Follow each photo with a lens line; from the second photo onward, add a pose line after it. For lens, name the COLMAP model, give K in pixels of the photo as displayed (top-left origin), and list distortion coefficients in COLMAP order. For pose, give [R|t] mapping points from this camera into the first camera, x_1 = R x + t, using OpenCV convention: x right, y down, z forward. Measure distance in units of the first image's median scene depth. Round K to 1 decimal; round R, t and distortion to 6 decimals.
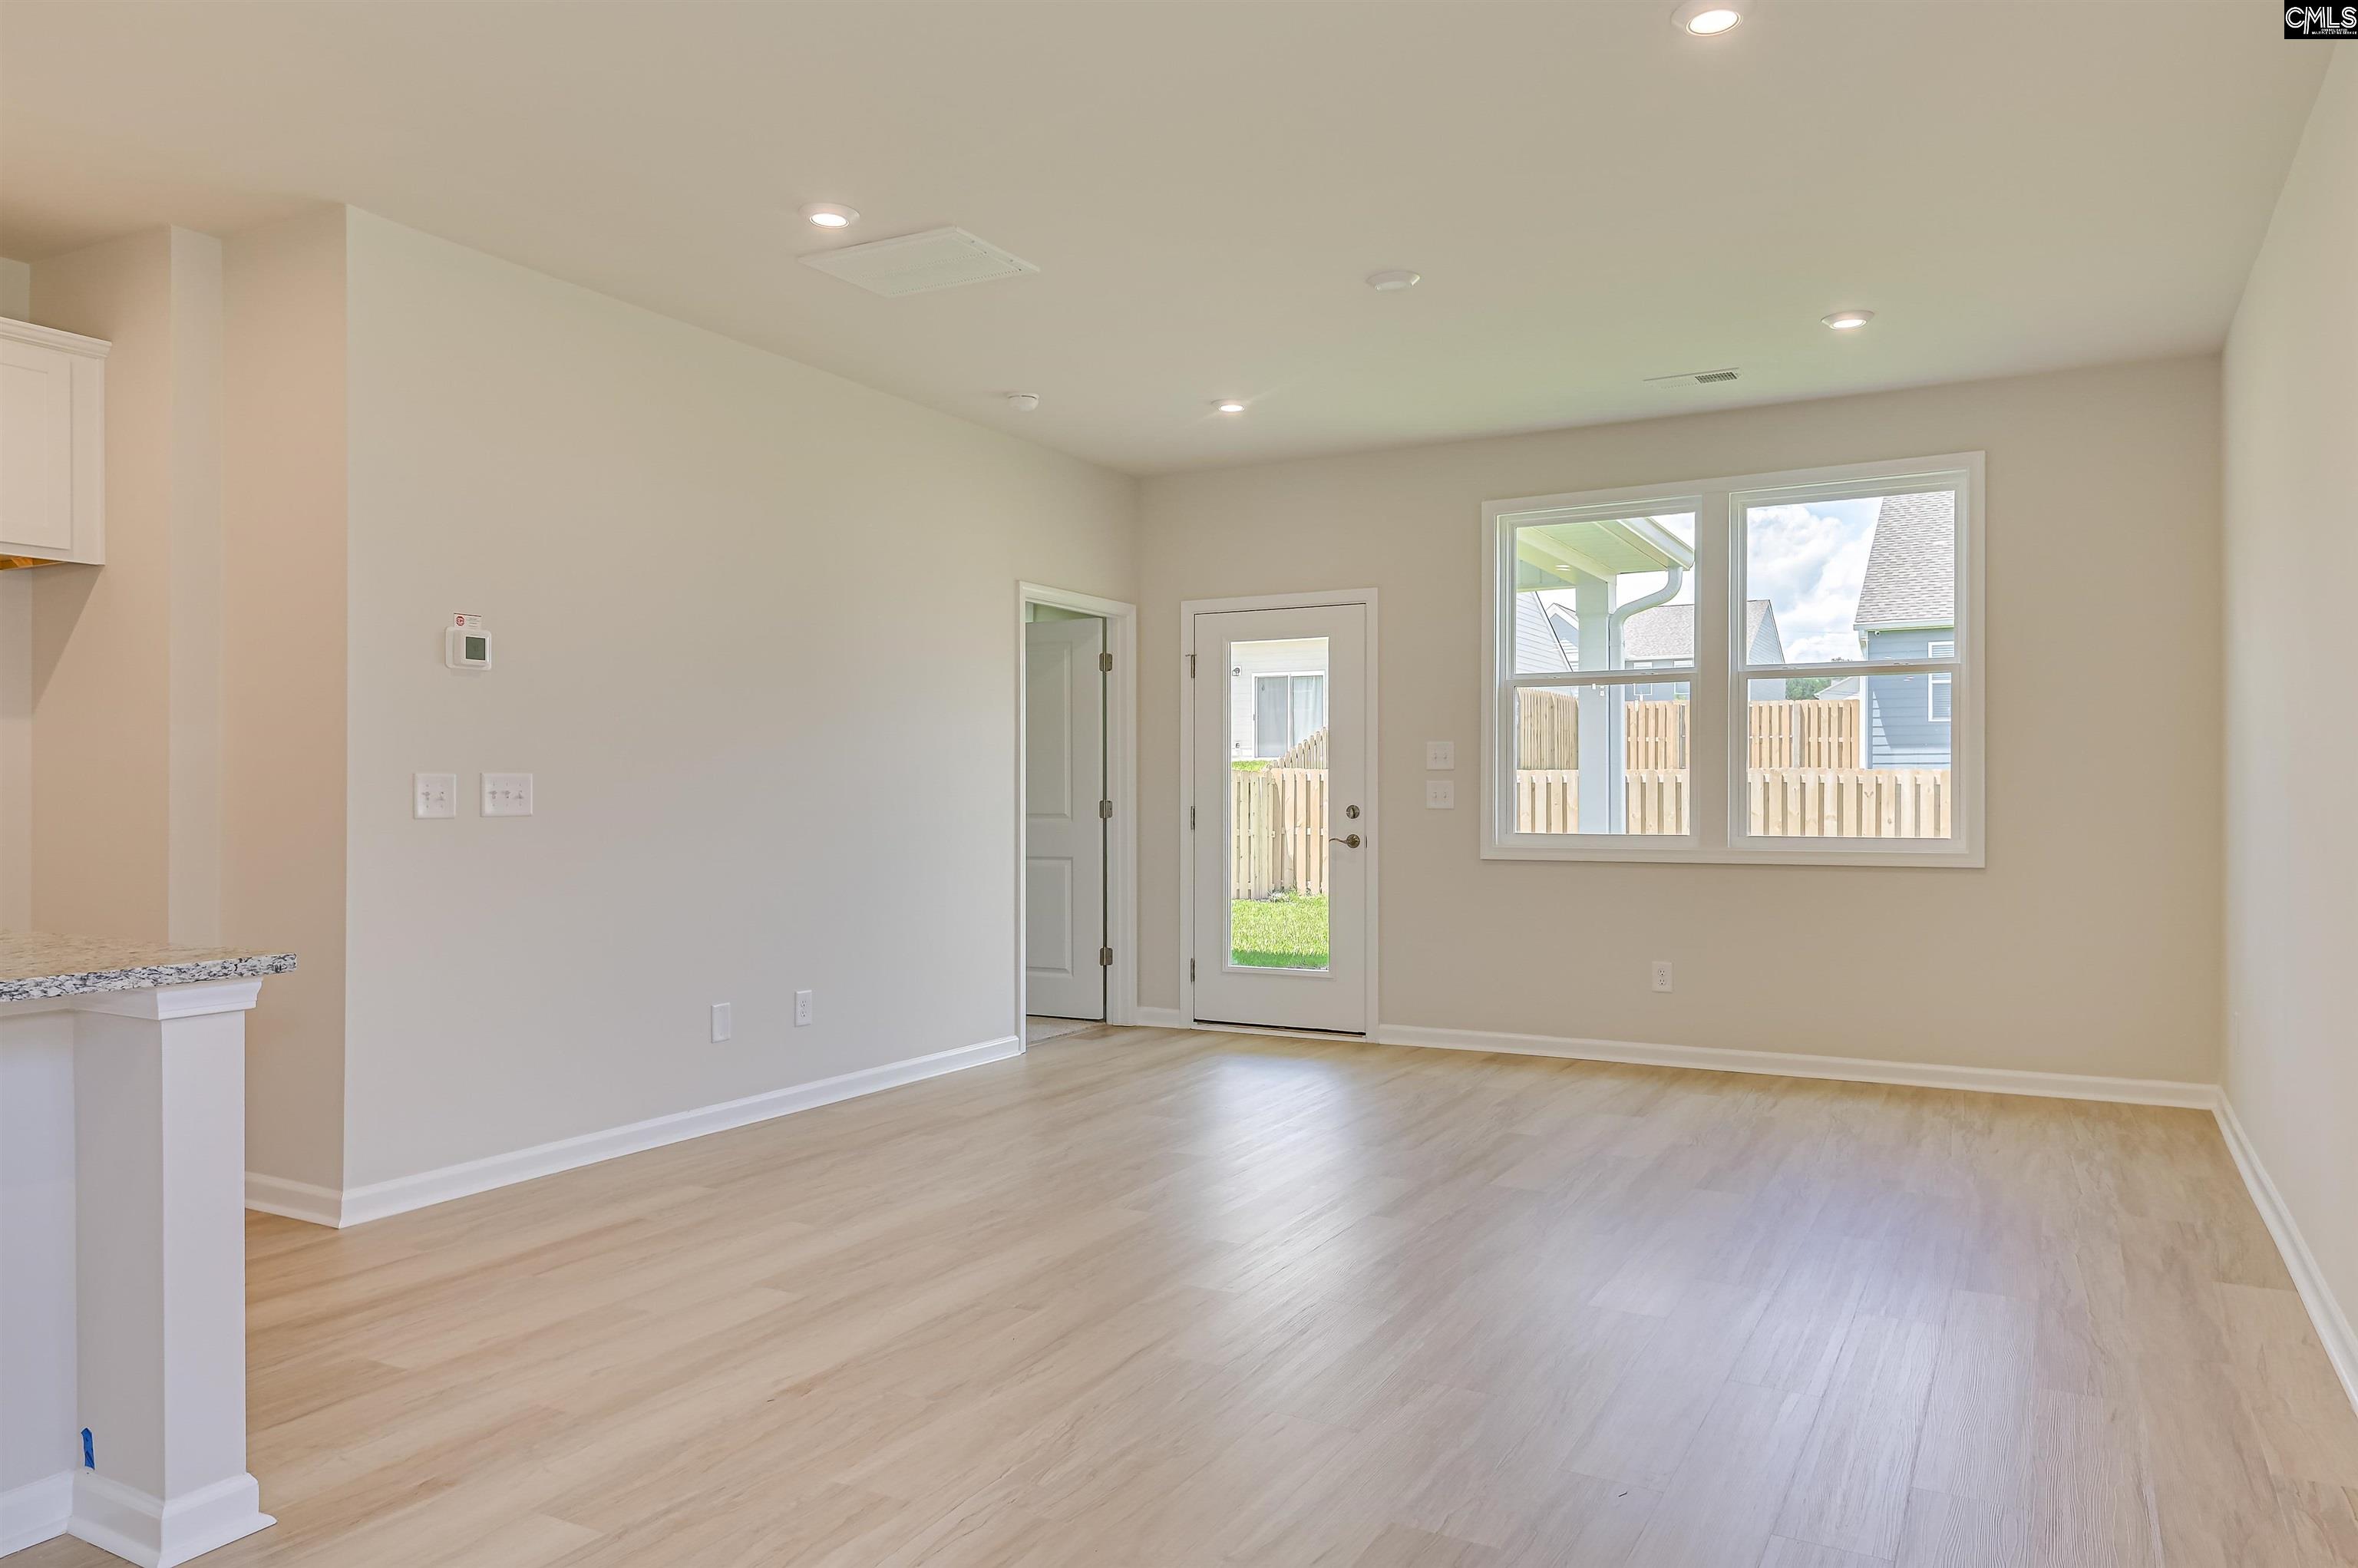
lens RADIAL K [[1584.2, 0, 1141.6], [0, 1584.2, 795.0], [0, 0, 1]] dist [0.008827, 0.002647]
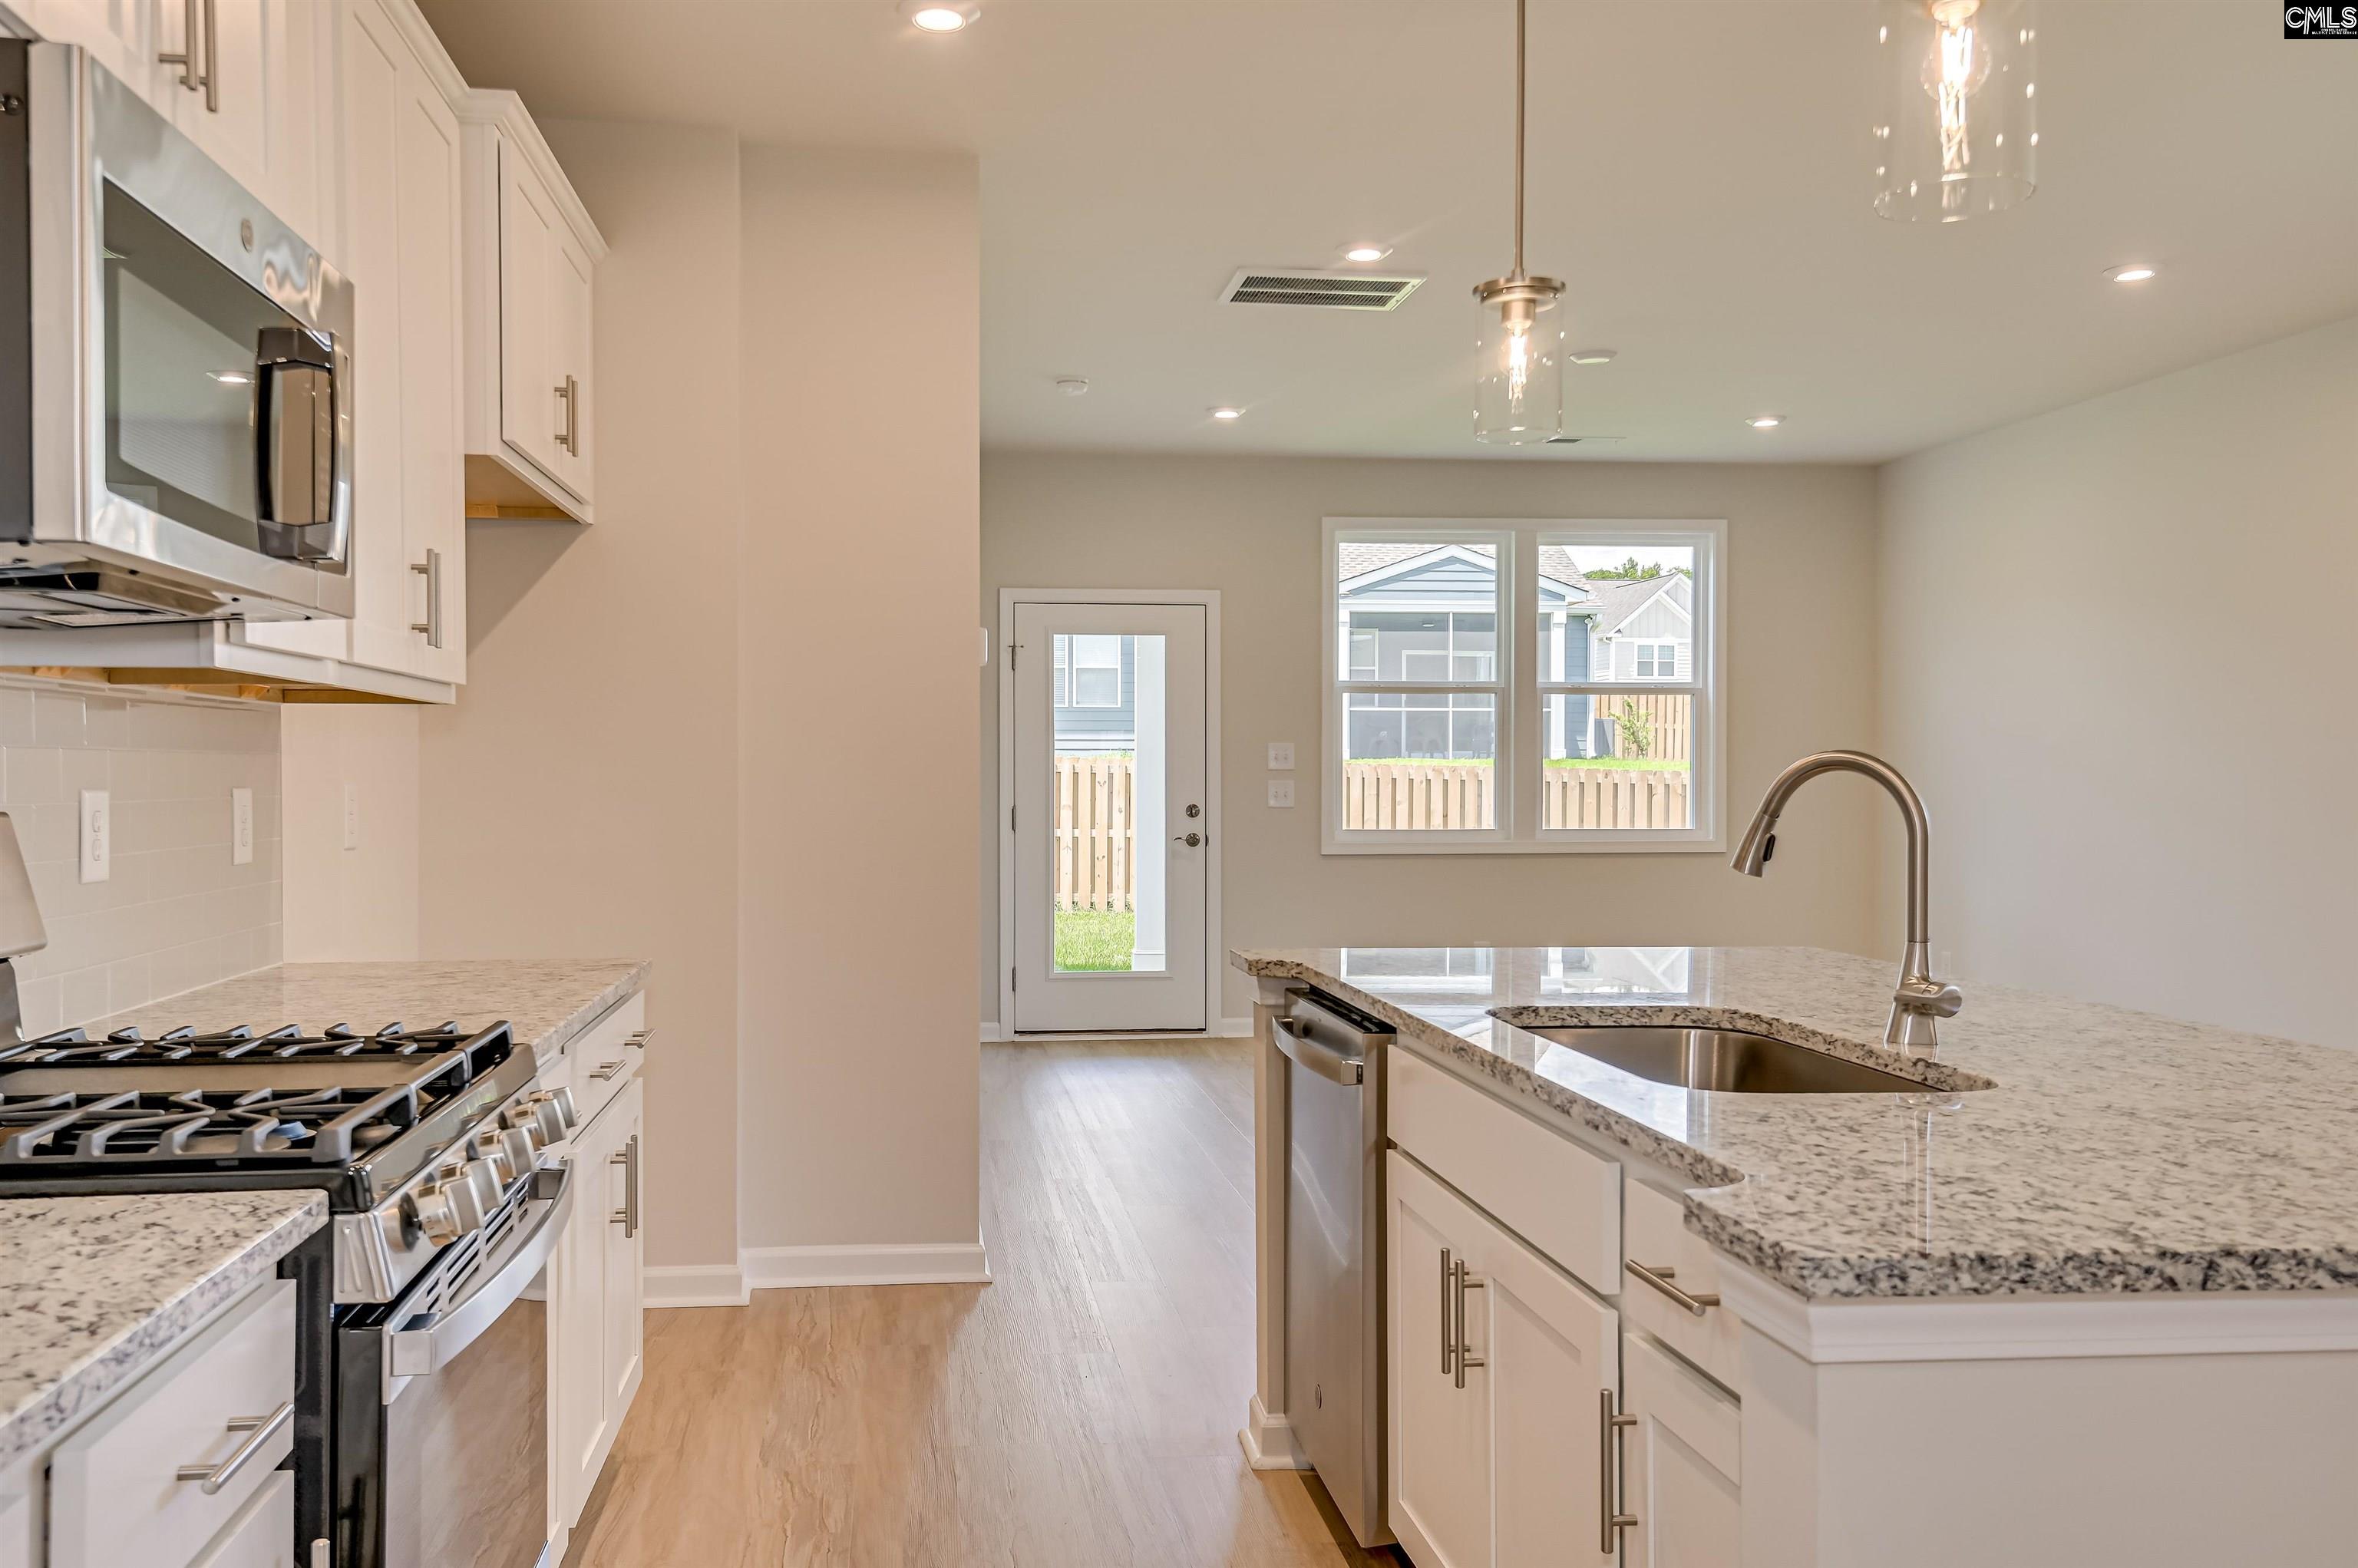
lens RADIAL K [[1941.0, 0, 1120.1], [0, 1941.0, 799.0], [0, 0, 1]] dist [0.054277, -0.018712]
pose [[0.811397, -0.006700, 0.584458, -0.630819], [0.000123, 0.999936, 0.011292, -0.010984], [-0.584496, -0.009090, 0.811346, 0.023817]]
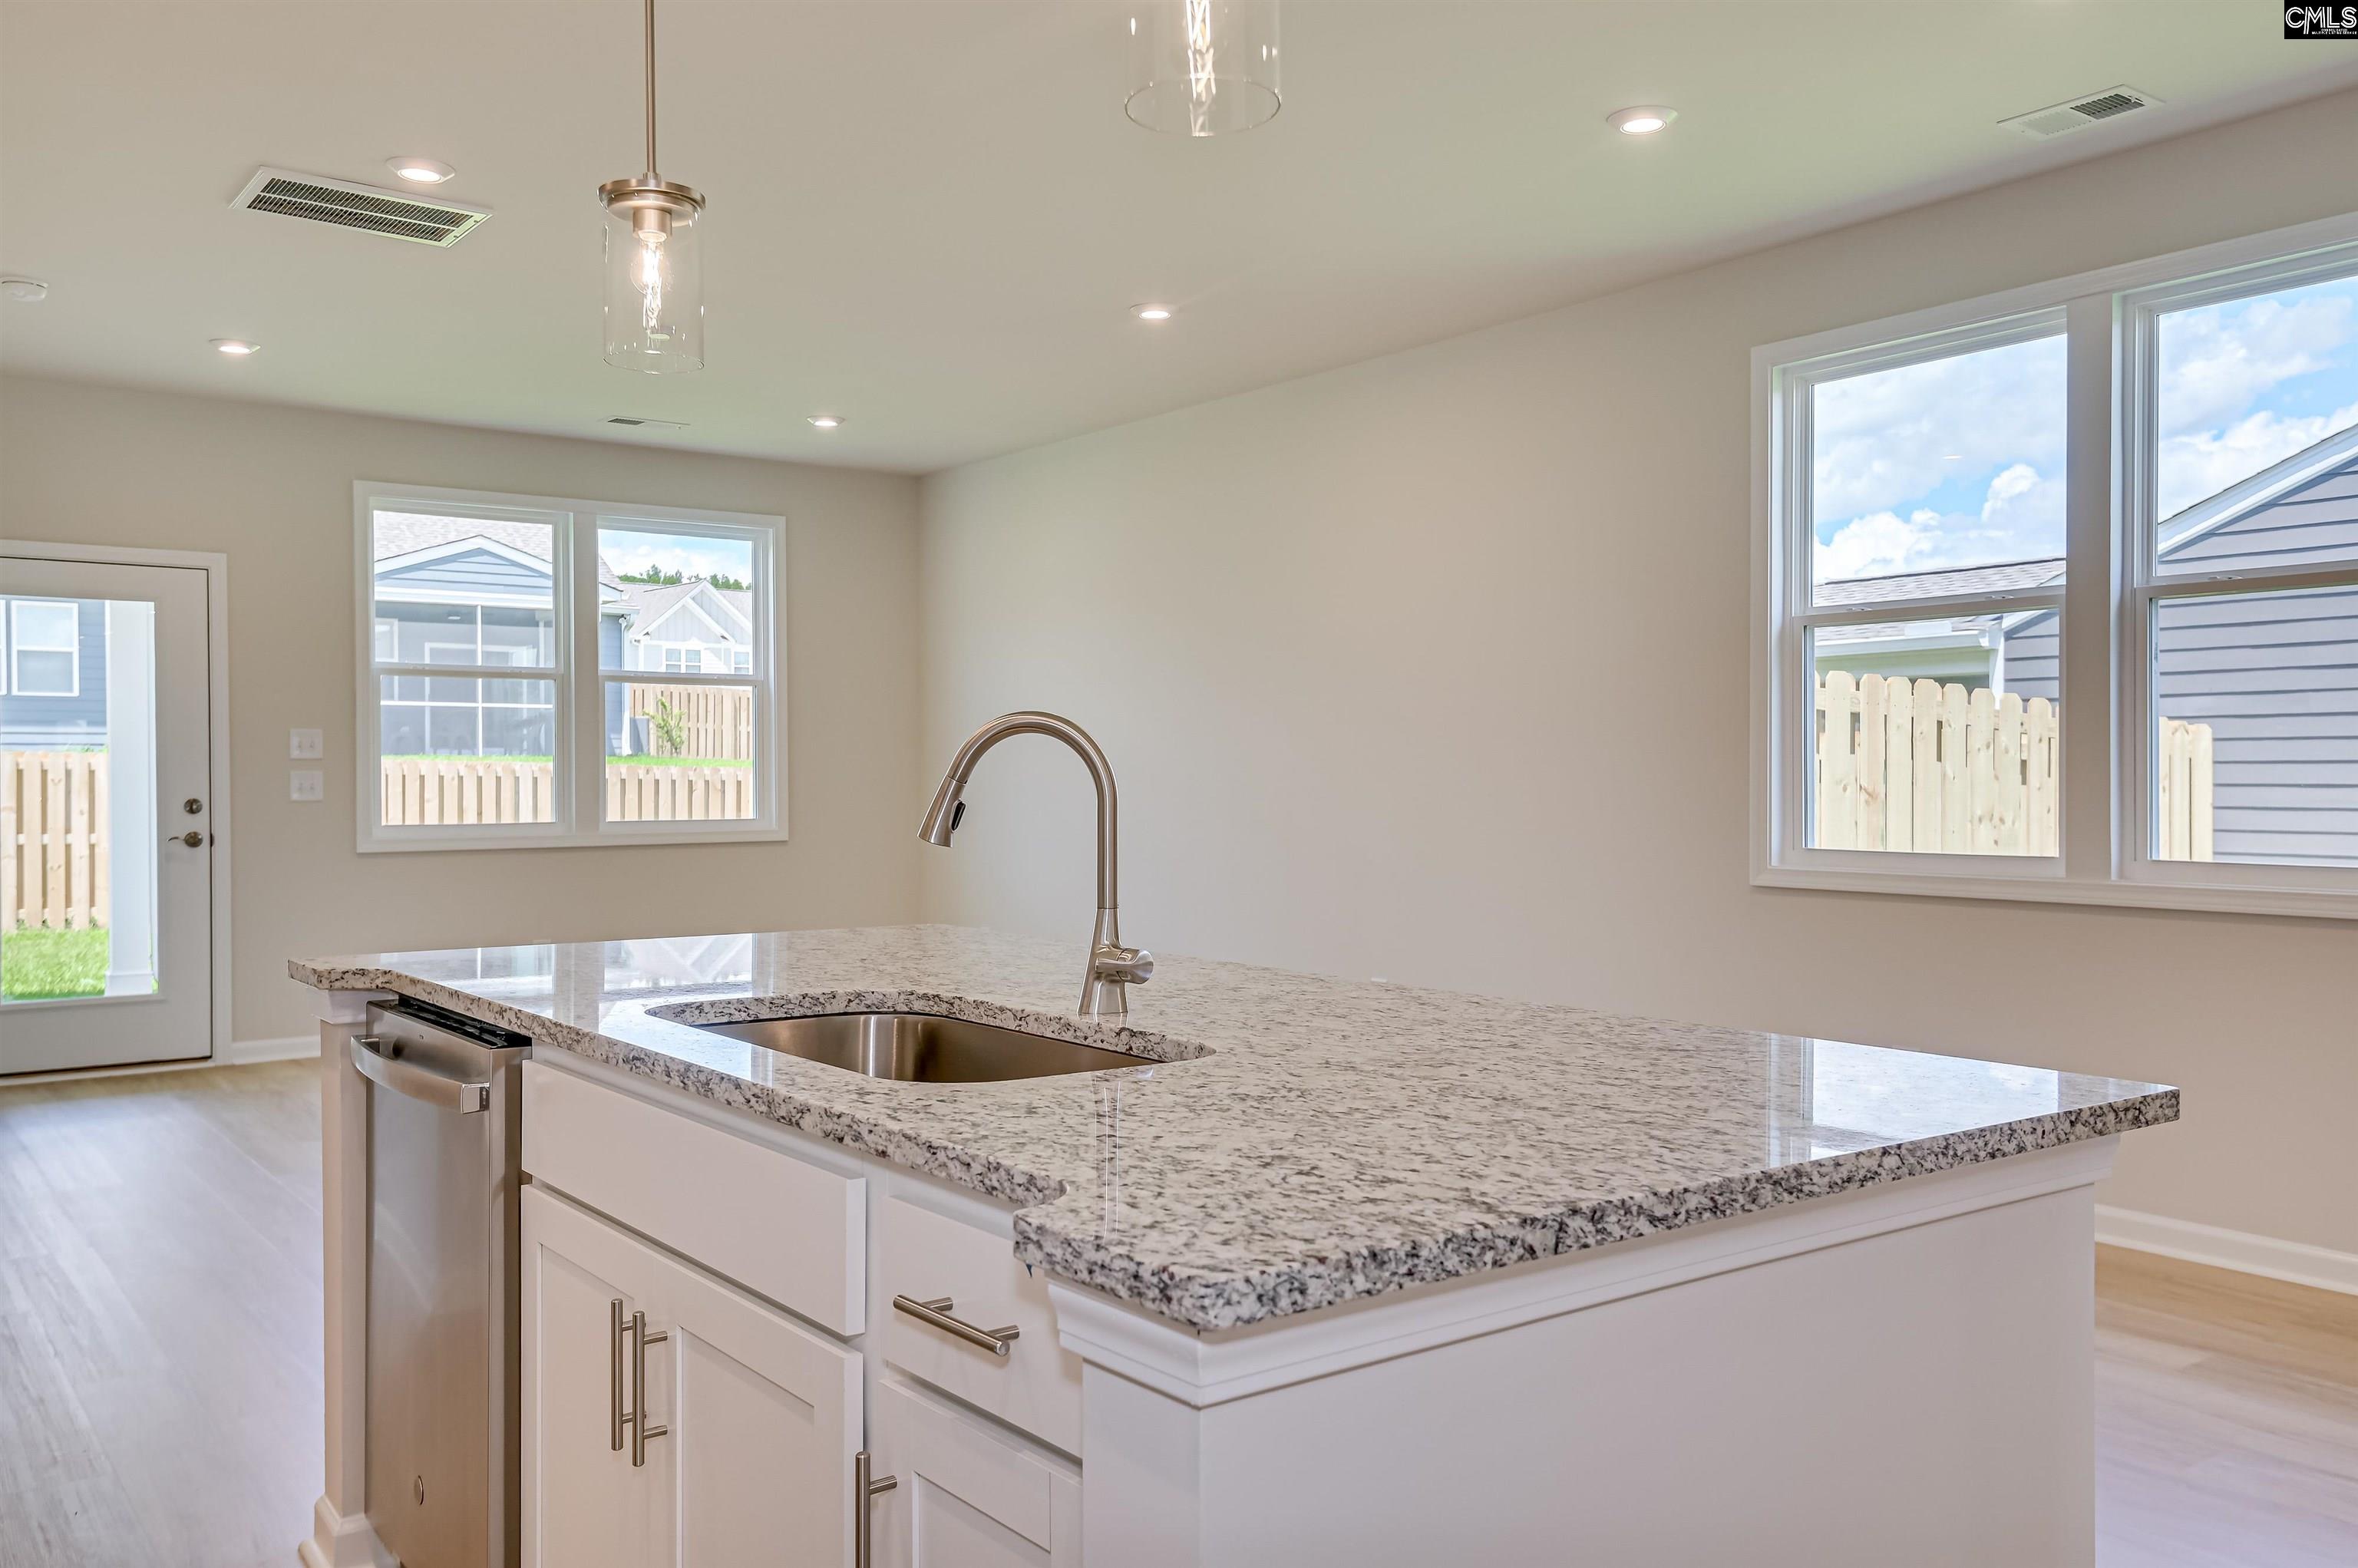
lens RADIAL K [[1861.5, 0, 1178.6], [0, 1861.5, 794.9], [0, 0, 1]] dist [0.046675, -0.016609]
pose [[0.404652, -0.010847, 0.914406, -0.601833], [0.003459, 0.999941, 0.010332, -0.004600], [-0.914464, -0.001018, 0.404666, 0.080962]]
